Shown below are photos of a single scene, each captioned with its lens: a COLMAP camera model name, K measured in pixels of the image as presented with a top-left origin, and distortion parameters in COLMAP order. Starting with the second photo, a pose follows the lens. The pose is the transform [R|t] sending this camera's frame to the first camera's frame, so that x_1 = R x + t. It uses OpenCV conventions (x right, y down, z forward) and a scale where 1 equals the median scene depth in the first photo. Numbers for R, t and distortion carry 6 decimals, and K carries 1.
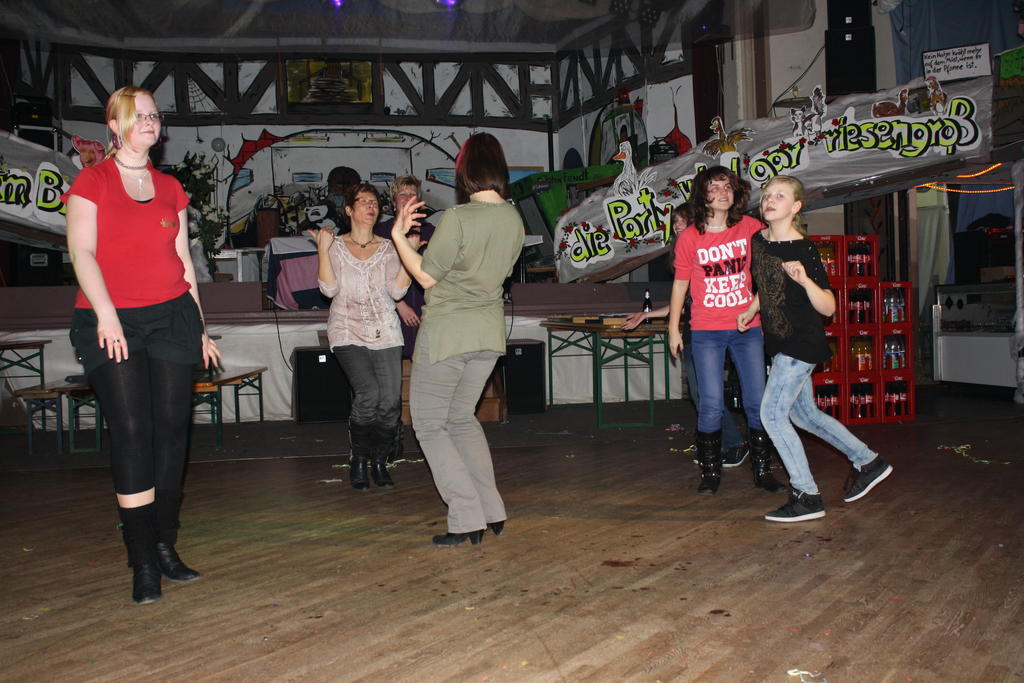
lens RADIAL K [[1085.9, 0, 512.0], [0, 1085.9, 336.0], [0, 0, 1]] dist [-0.130139, 0.164075]
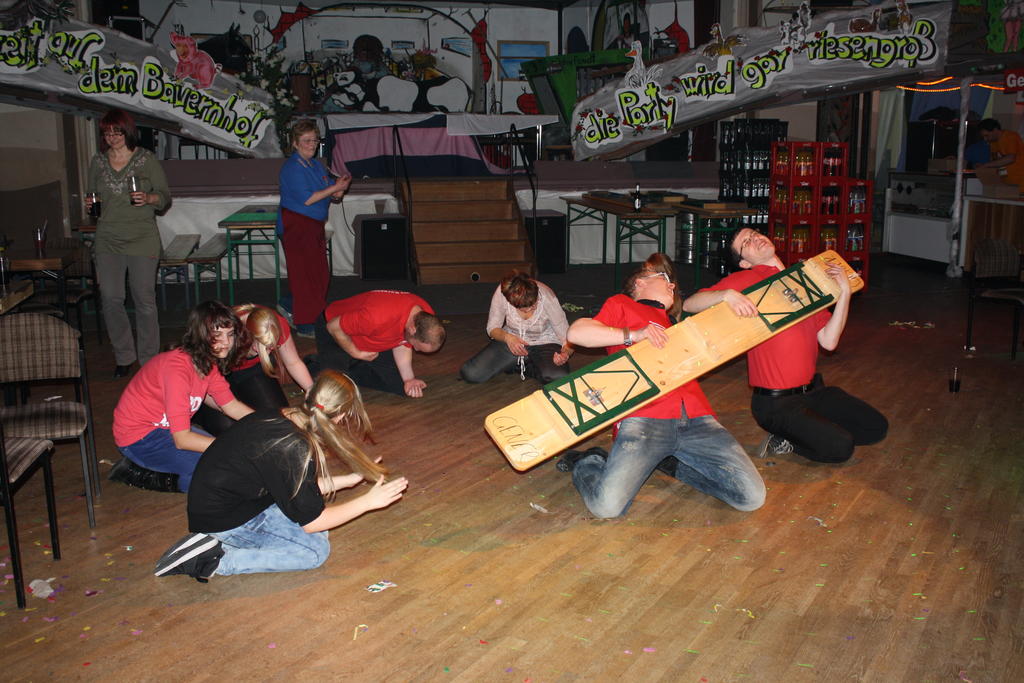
lens RADIAL K [[1047.3, 0, 512.0], [0, 1047.3, 336.3], [0, 0, 1]] dist [-0.133299, 0.148429]
pose [[0.998928, 0.017357, 0.042923, -0.075923], [-0.024326, 0.985557, 0.167589, -0.053003], [-0.039394, -0.168454, 0.984922, -0.155643]]
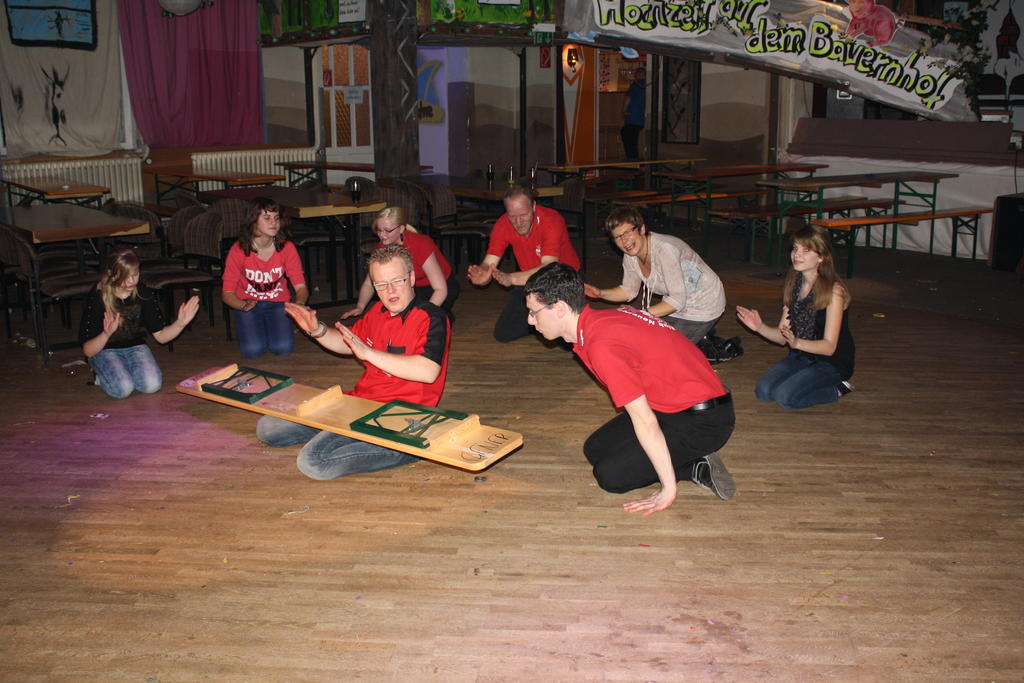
lens RADIAL K [[1050.5, 0, 512.0], [0, 1050.5, 341.5], [0, 0, 1]] dist [-0.139681, 0.172757]
pose [[0.467686, 0.223428, -0.855190, 0.411409], [-0.027244, 0.970709, 0.238709, -0.067352], [0.883475, -0.088342, 0.460074, 0.129001]]
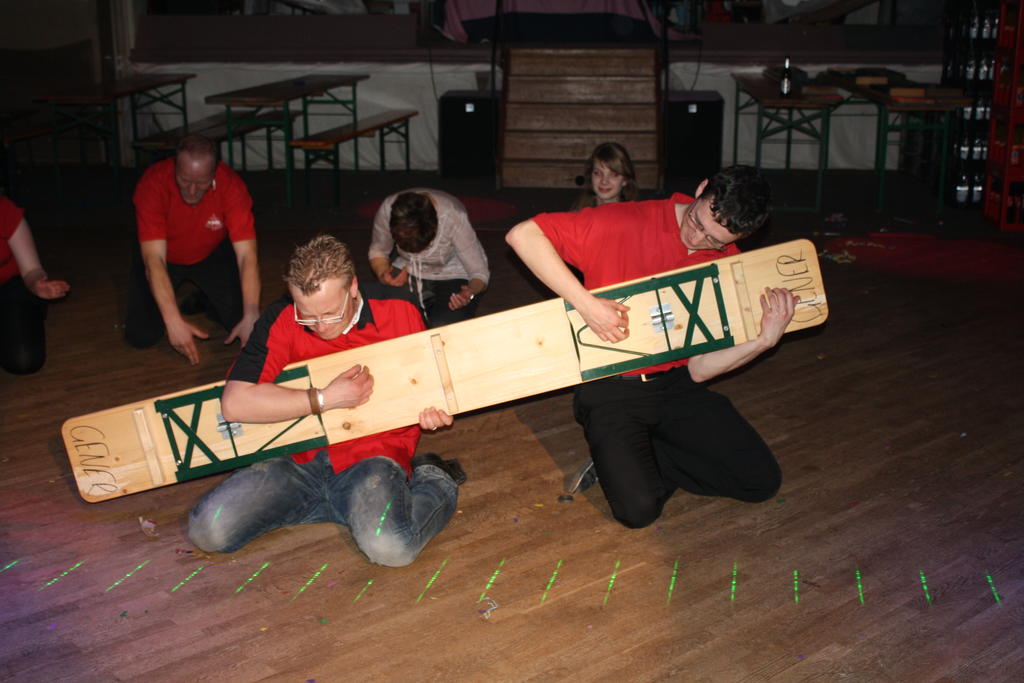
lens RADIAL K [[1308.1, 0, 514.1], [0, 1308.1, 342.8], [0, 0, 1]] dist [-0.086131, 0.143461]
pose [[0.963619, 0.095716, -0.249555, 0.143082], [-0.031079, 0.967471, 0.251064, -0.059980], [0.265468, -0.234174, 0.935248, -0.058025]]
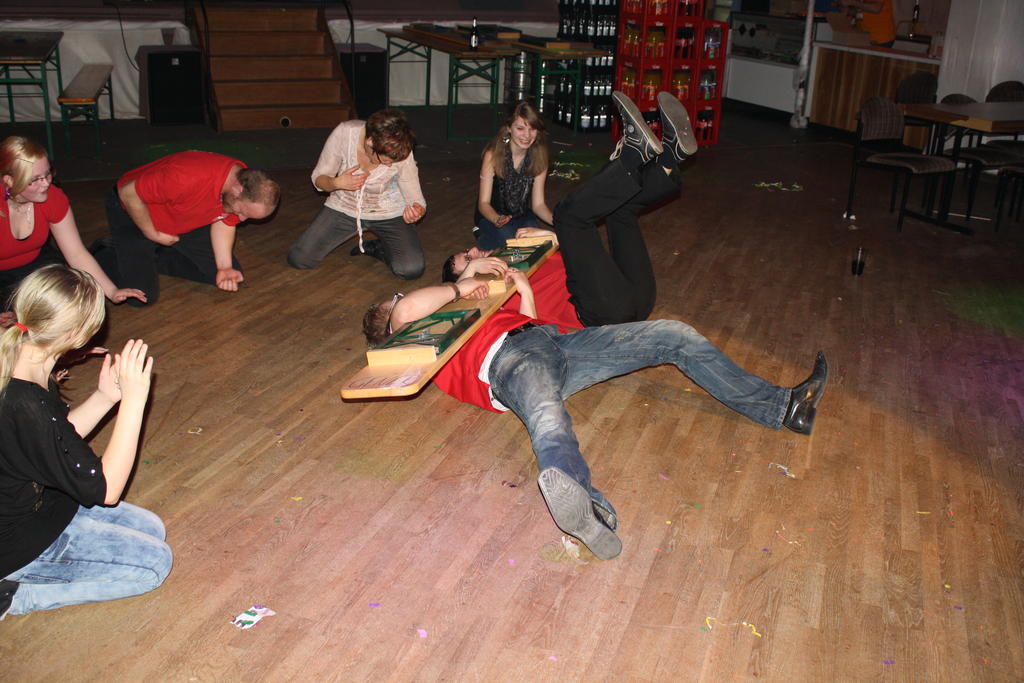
lens RADIAL K [[1050.5, 0, 512.0], [0, 1050.5, 341.5], [0, 0, 1]] dist [-0.139681, 0.172757]
pose [[0.969456, -0.017404, 0.244647, -0.102494], [-0.063924, 0.945074, 0.320544, -0.056932], [-0.236788, -0.326392, 0.915095, -0.046497]]
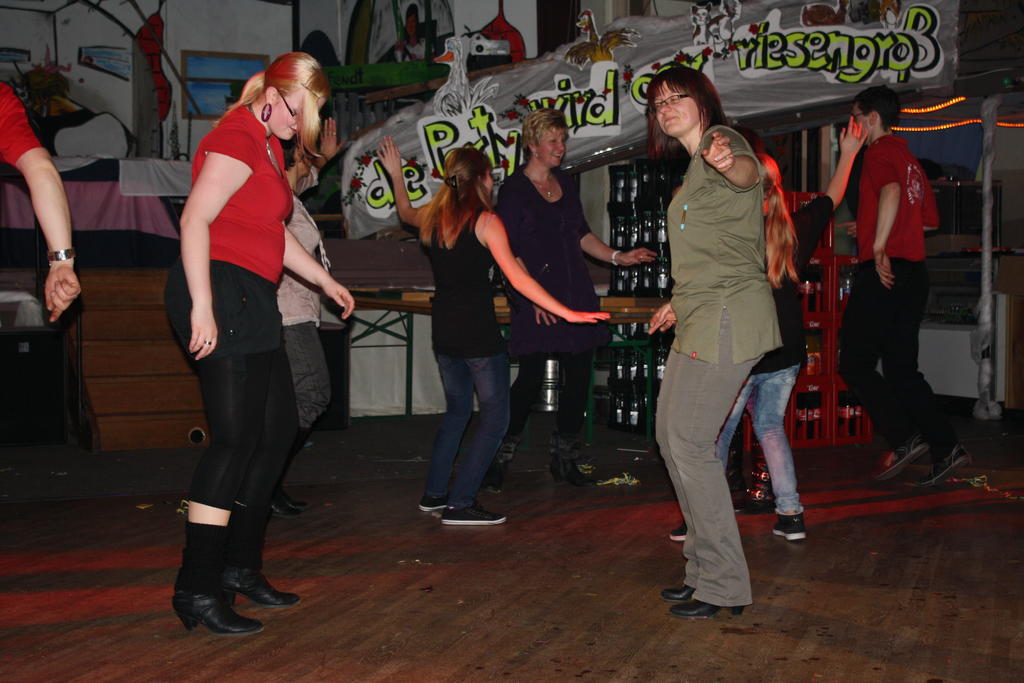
lens RADIAL K [[1689.9, 0, 509.9], [0, 1689.9, 330.2], [0, 0, 1]] dist [-0.025530, 0.135557]
pose [[0.963914, 0.016481, 0.265702, -0.152643], [-0.021000, 0.999679, 0.014176, -0.009170], [-0.265383, -0.019244, 0.963951, -0.056303]]
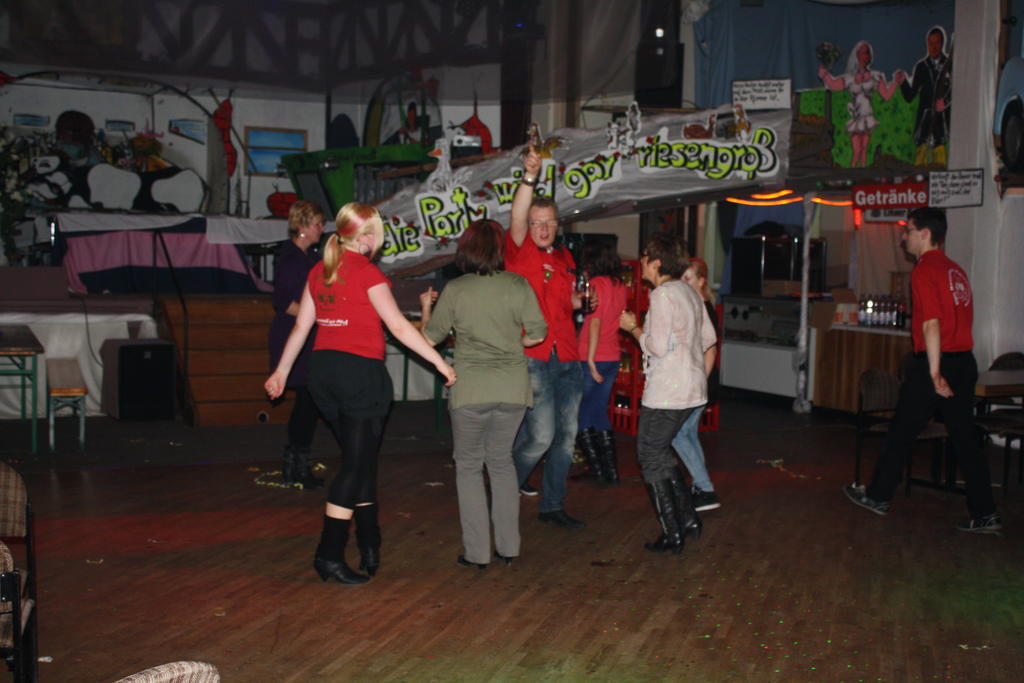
lens RADIAL K [[1354.8, 0, 512.0], [0, 1354.8, 341.5], [0, 0, 1]] dist [-0.069886, 0.073588]
pose [[0.956503, 0.030406, 0.290134, -0.199396], [-0.045112, 0.998007, 0.044131, -0.054662], [-0.288213, -0.055300, 0.955968, -0.229320]]
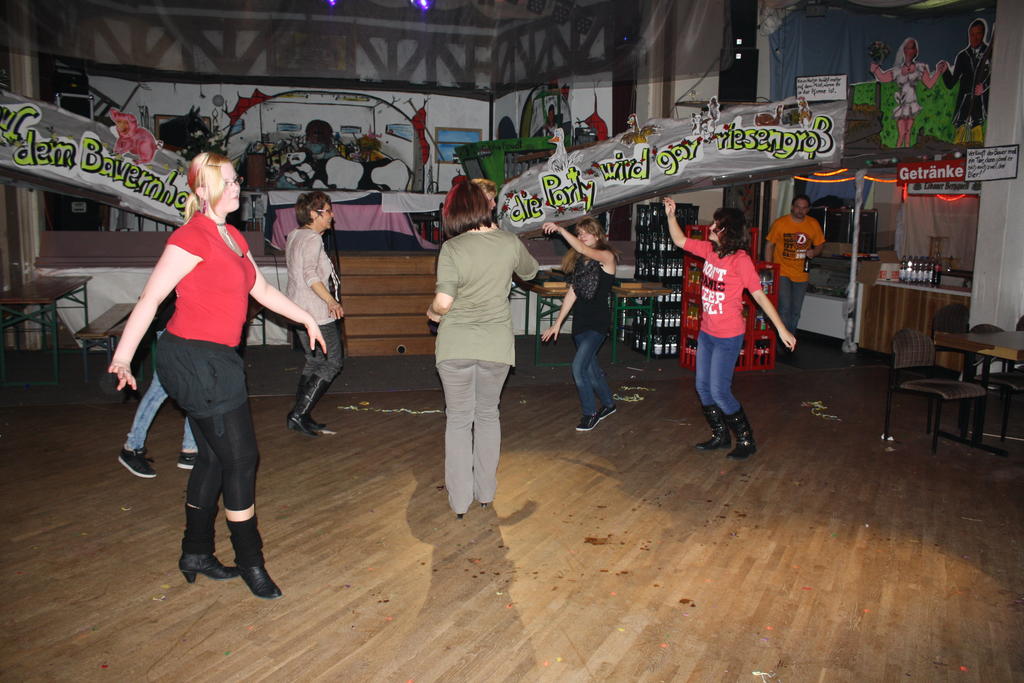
lens RADIAL K [[858.2, 0, 509.3], [0, 858.2, 337.9], [0, 0, 1]] dist [-0.161786, 0.140766]
pose [[0.994306, 0.032655, 0.101432, -0.047243], [-0.045182, 0.991281, 0.123775, -0.062110], [-0.096506, -0.127653, 0.987113, 0.003022]]
